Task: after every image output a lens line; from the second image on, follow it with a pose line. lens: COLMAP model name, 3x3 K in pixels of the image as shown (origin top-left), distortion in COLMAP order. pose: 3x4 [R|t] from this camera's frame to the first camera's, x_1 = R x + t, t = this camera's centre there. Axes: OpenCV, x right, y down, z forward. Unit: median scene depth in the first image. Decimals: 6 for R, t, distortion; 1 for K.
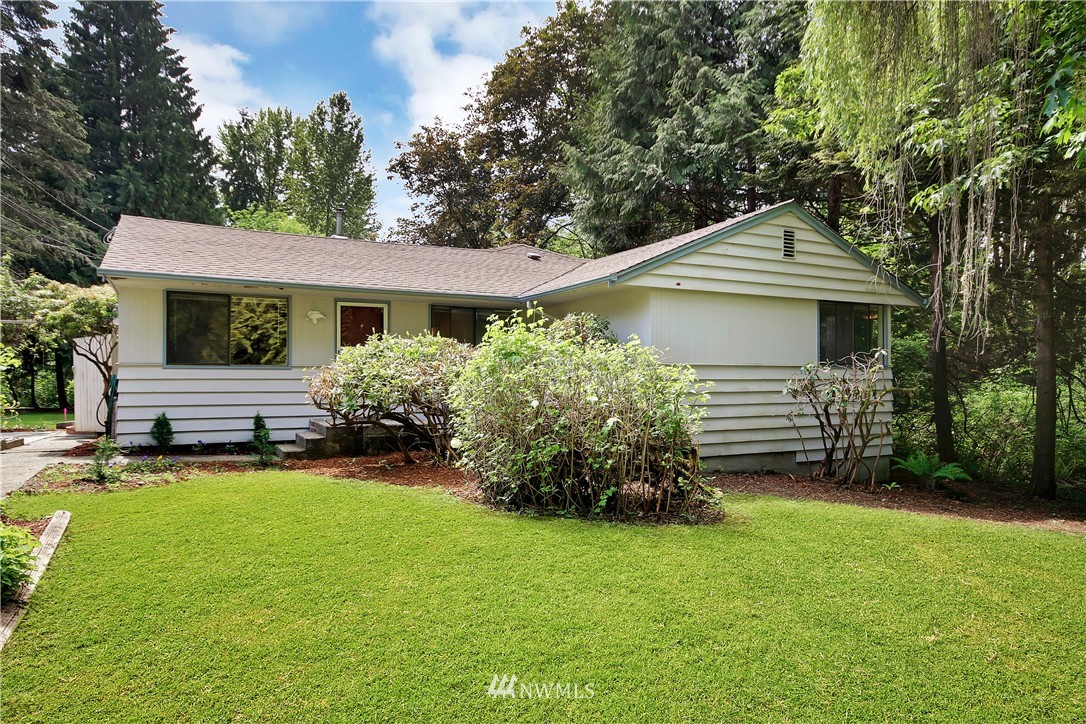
lens RADIAL K [[716.0, 0, 536.6], [0, 716.0, 365.4], [0, 0, 1]] dist [0.001769, 0.002067]
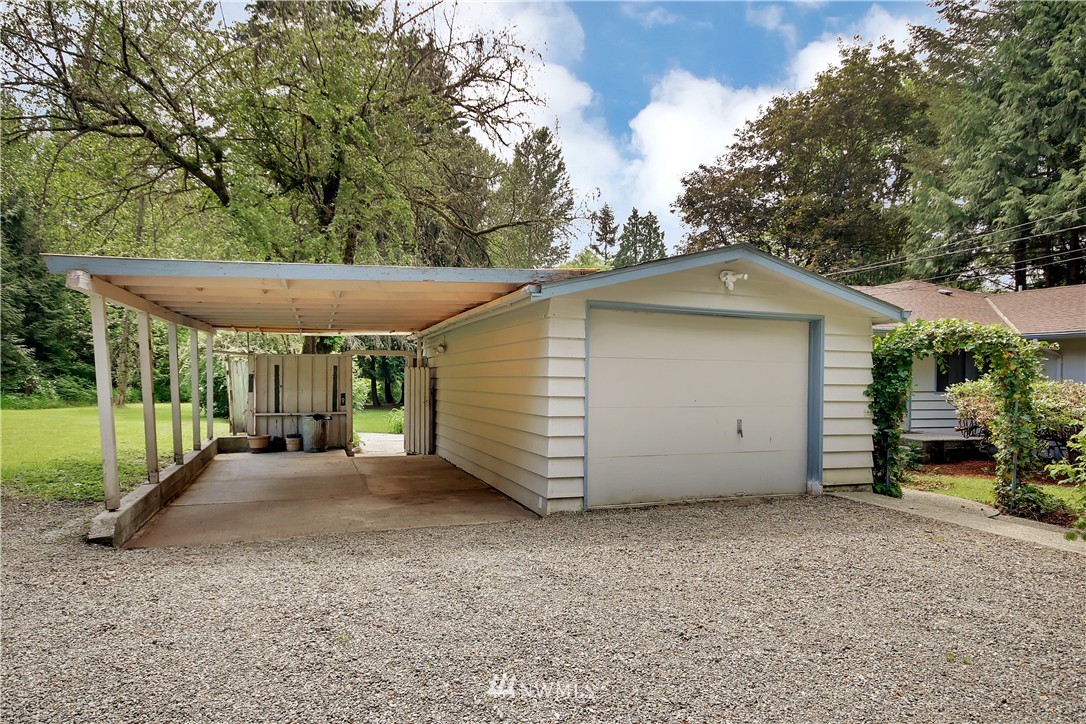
lens RADIAL K [[661.6, 0, 566.3], [0, 661.6, 364.6], [0, 0, 1]] dist [0.008783, 0.011977]
pose [[0.987939, 0.001055, -0.154843, -0.456820], [-0.001066, 0.999999, 0.000011, -0.032398], [0.154843, 0.000154, 0.987939, -0.183222]]
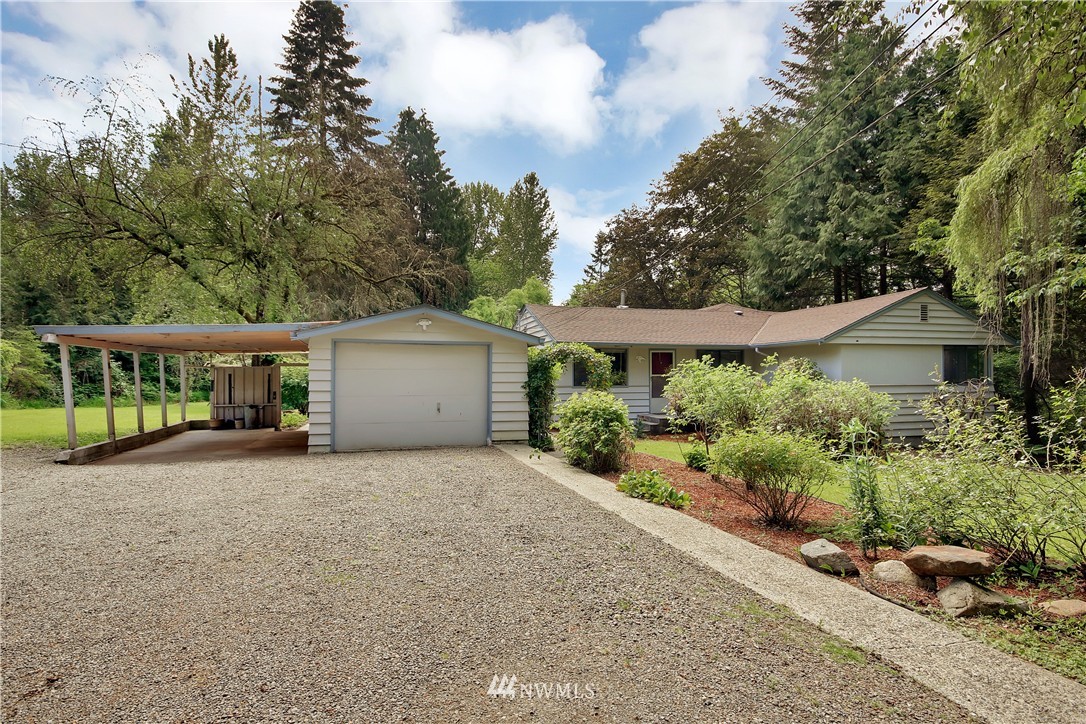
lens RADIAL K [[561.1, 0, 547.3], [0, 561.1, 369.0], [0, 0, 1]] dist [0.009744, -0.001473]
pose [[0.978807, -0.012391, -0.204409, -0.171601], [0.013469, 0.999902, 0.003885, -0.036131], [0.204341, -0.006556, 0.978878, -0.336719]]
